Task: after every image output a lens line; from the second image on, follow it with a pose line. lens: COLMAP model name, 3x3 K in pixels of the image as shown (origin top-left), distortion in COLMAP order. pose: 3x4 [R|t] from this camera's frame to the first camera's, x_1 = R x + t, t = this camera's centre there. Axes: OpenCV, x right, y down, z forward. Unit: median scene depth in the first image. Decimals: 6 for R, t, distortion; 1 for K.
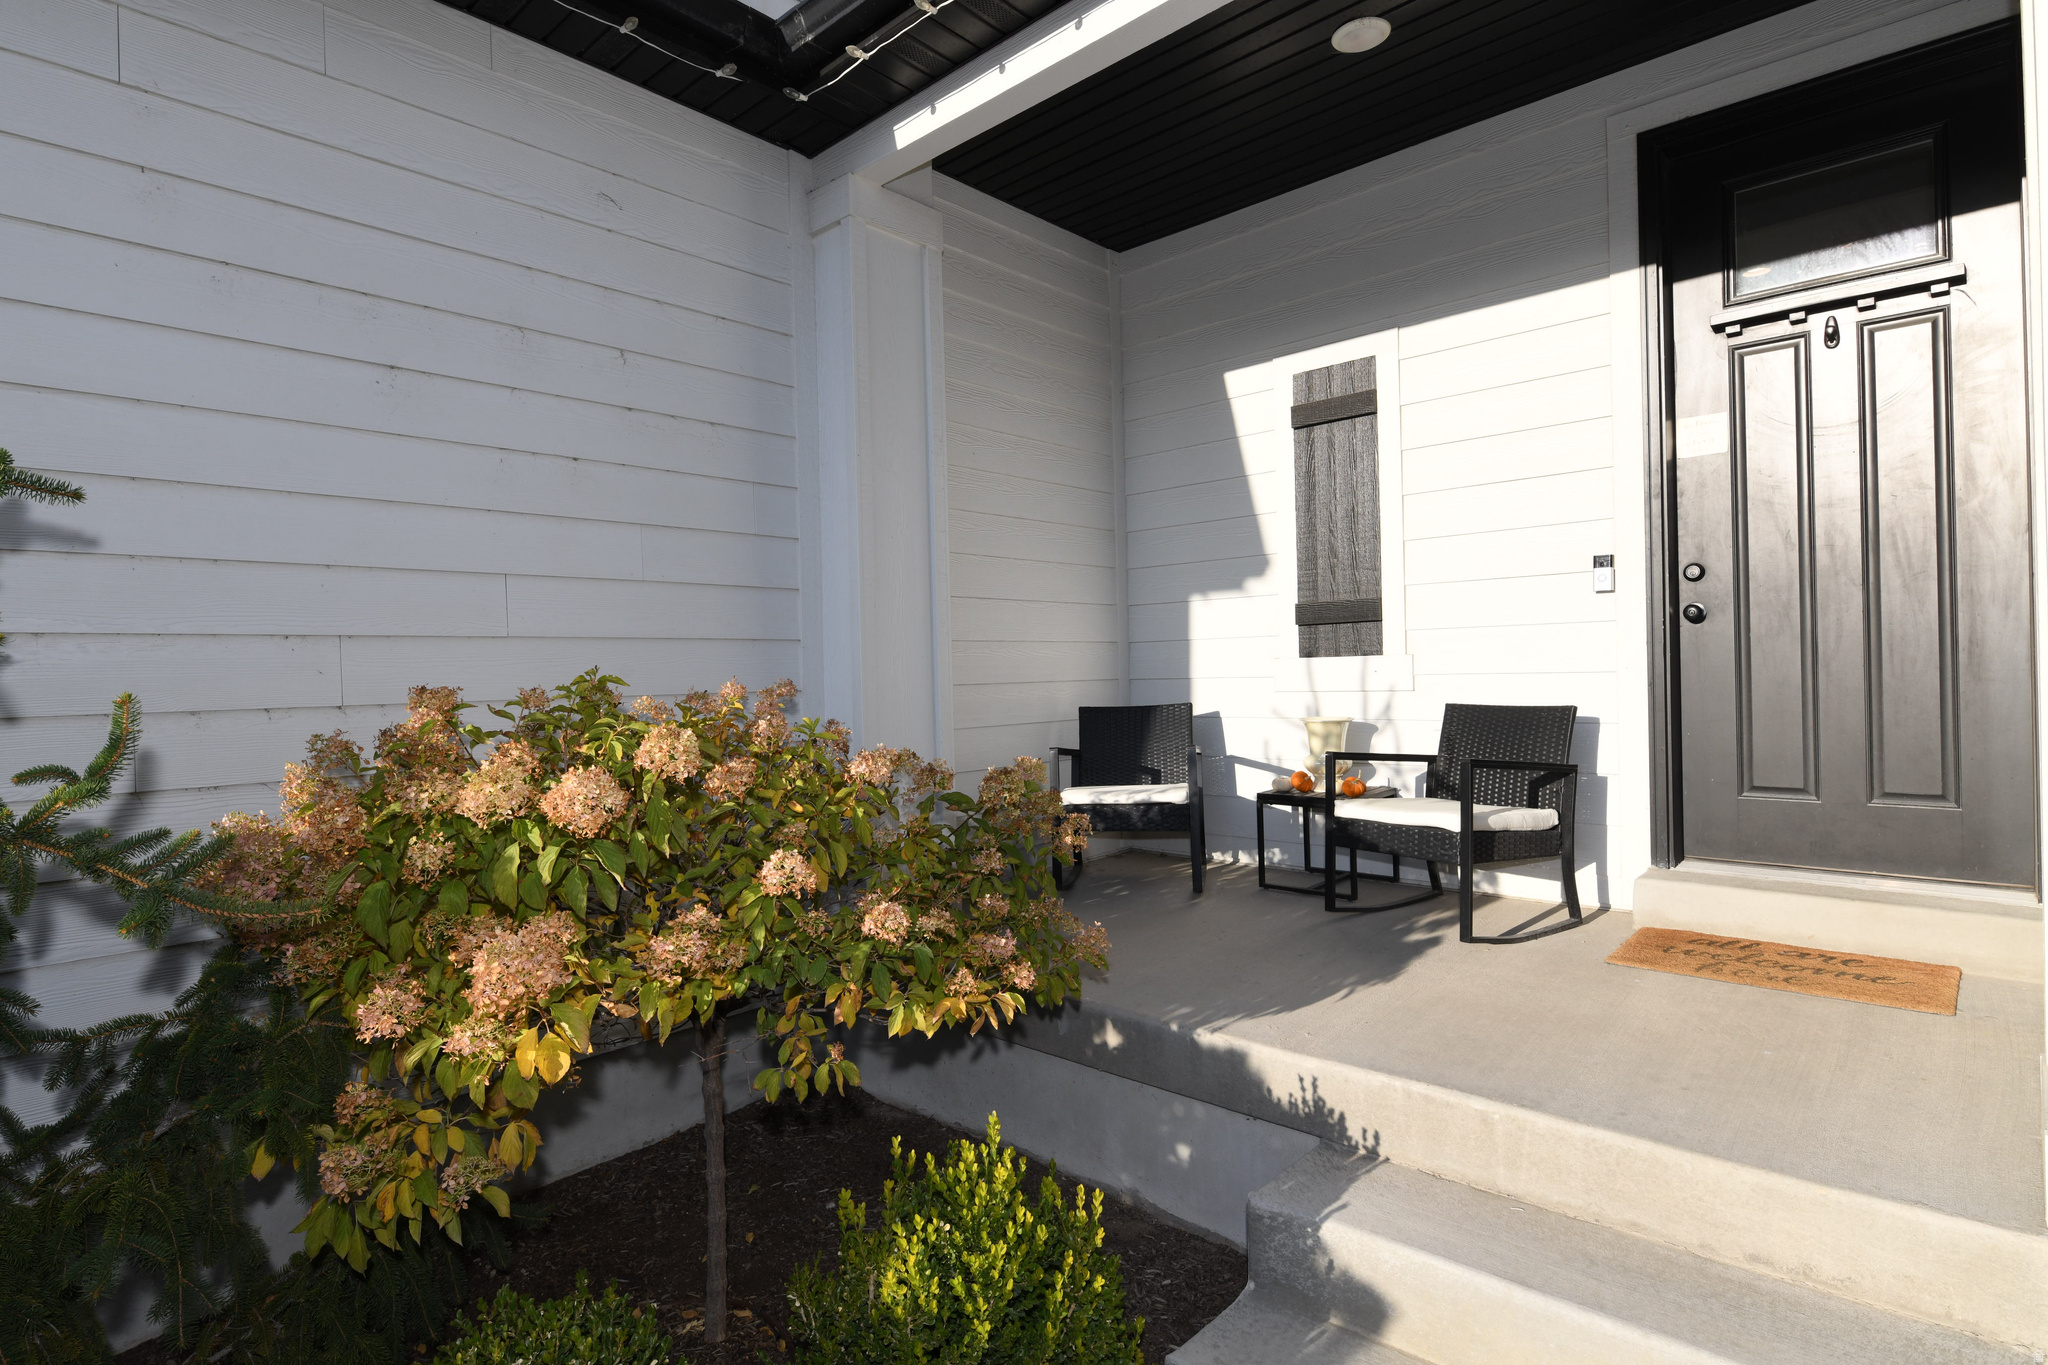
lens RADIAL K [[1052.0, 0, 1032.8], [0, 1052.0, 680.8], [0, 0, 1]] dist [0.003506, -0.000389]
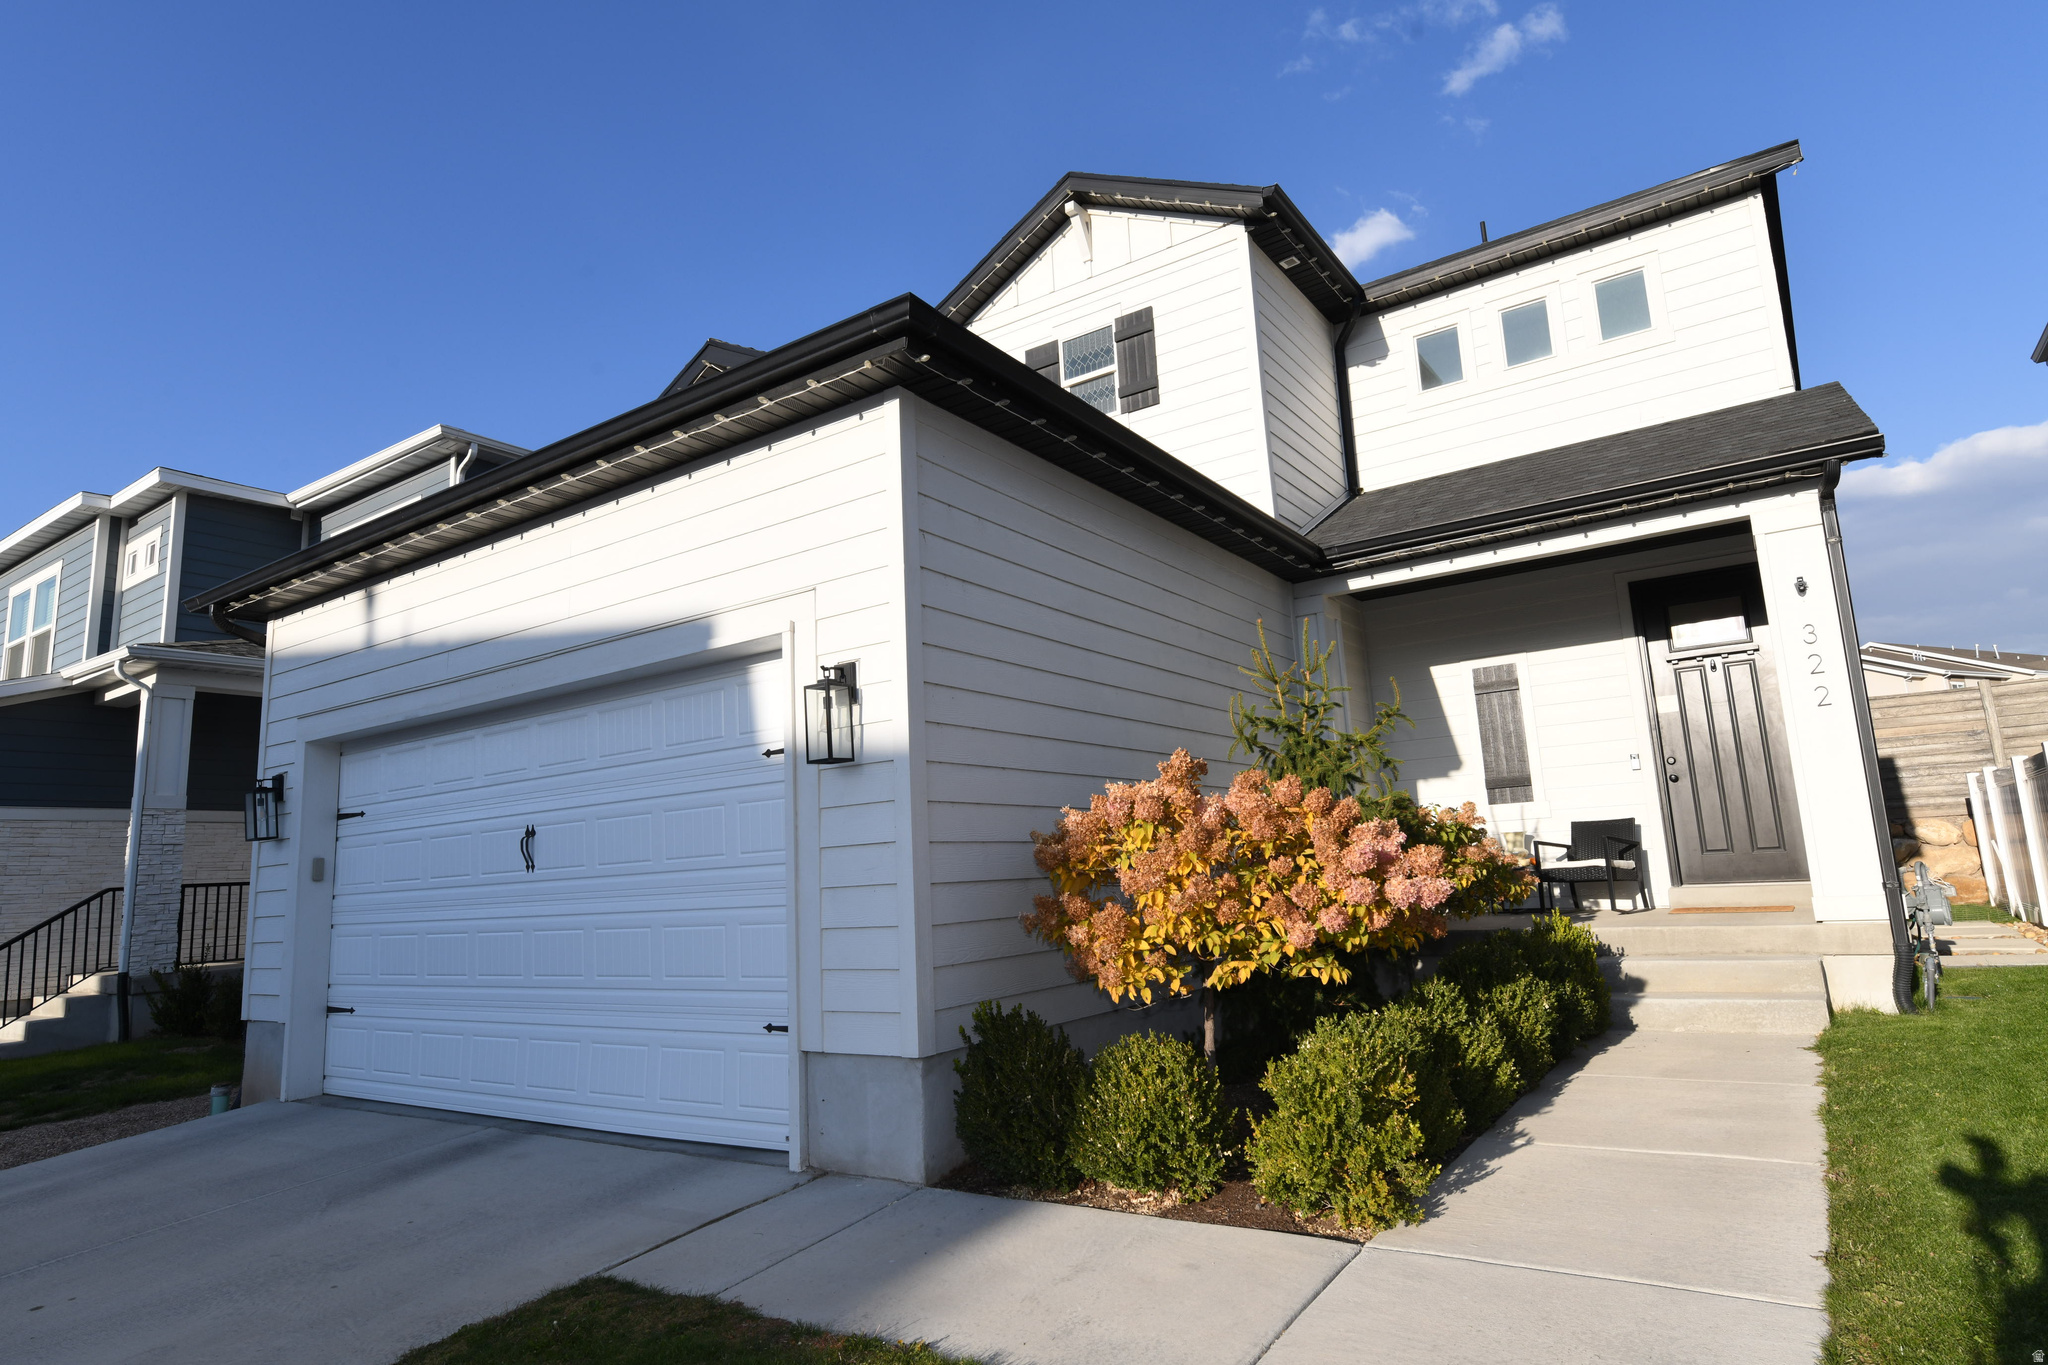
lens RADIAL K [[1125.9, 0, 1022.5], [0, 1125.9, 686.4], [0, 0, 1]] dist [0.008443, -0.003377]
pose [[0.992351, -0.009591, 0.123075, -1.142323], [0.030568, 0.985019, -0.169716, 0.119527], [-0.119603, 0.172180, 0.977778, -1.349158]]
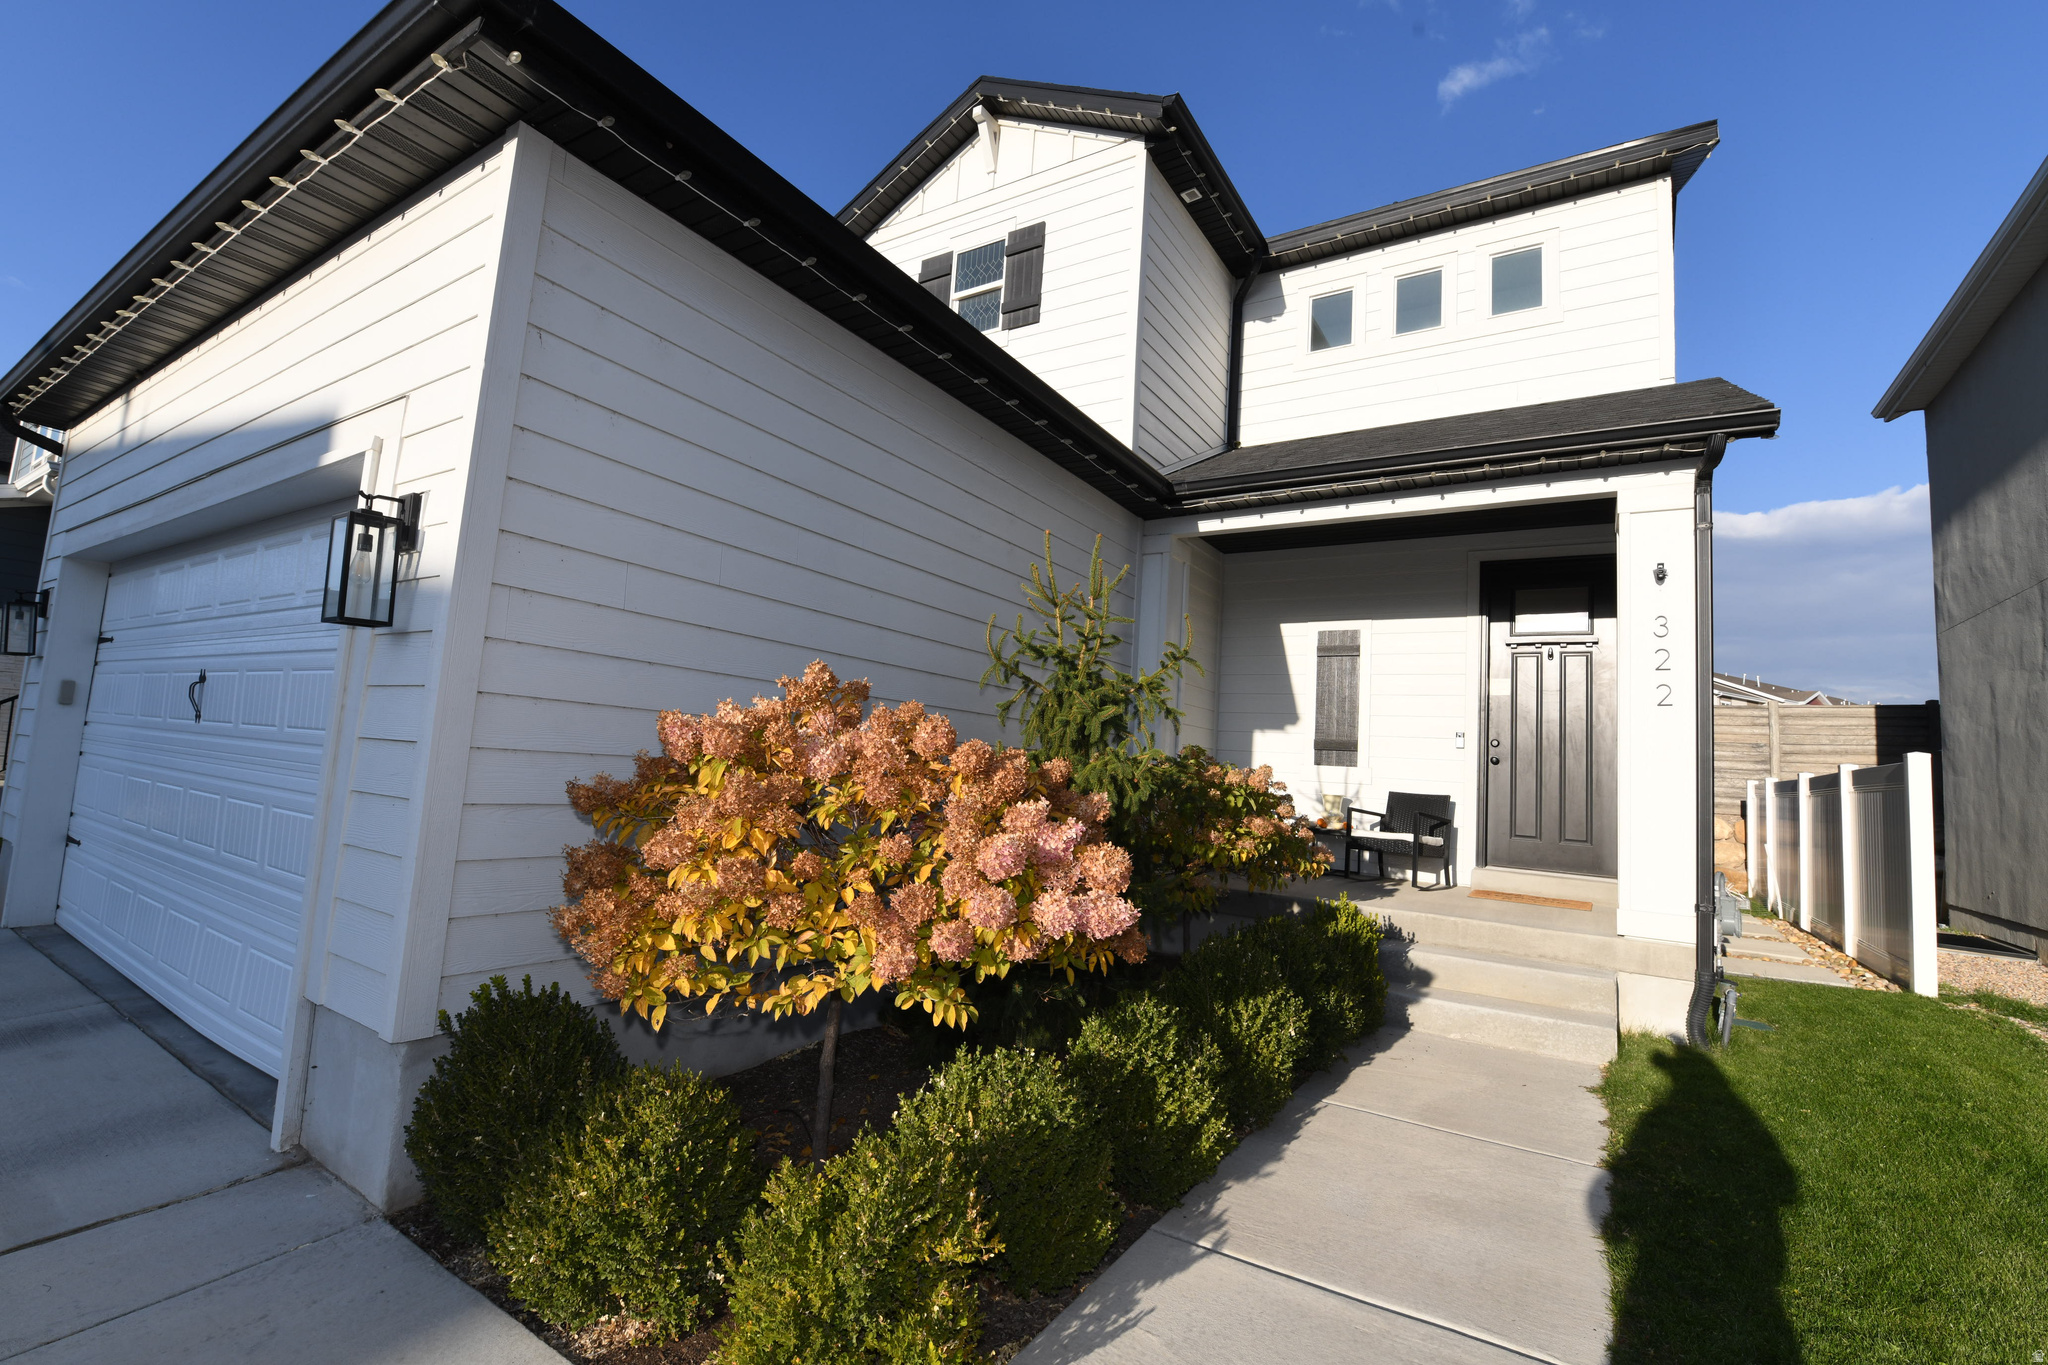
lens RADIAL K [[887.7, 0, 1017.9], [0, 887.7, 680.0], [0, 0, 1]] dist [-0.006316, -0.007573]
pose [[0.985048, 0.097905, 0.141760, -0.738282], [-0.083737, 0.991183, -0.102686, 0.051429], [-0.150564, 0.089280, 0.984561, -0.826329]]
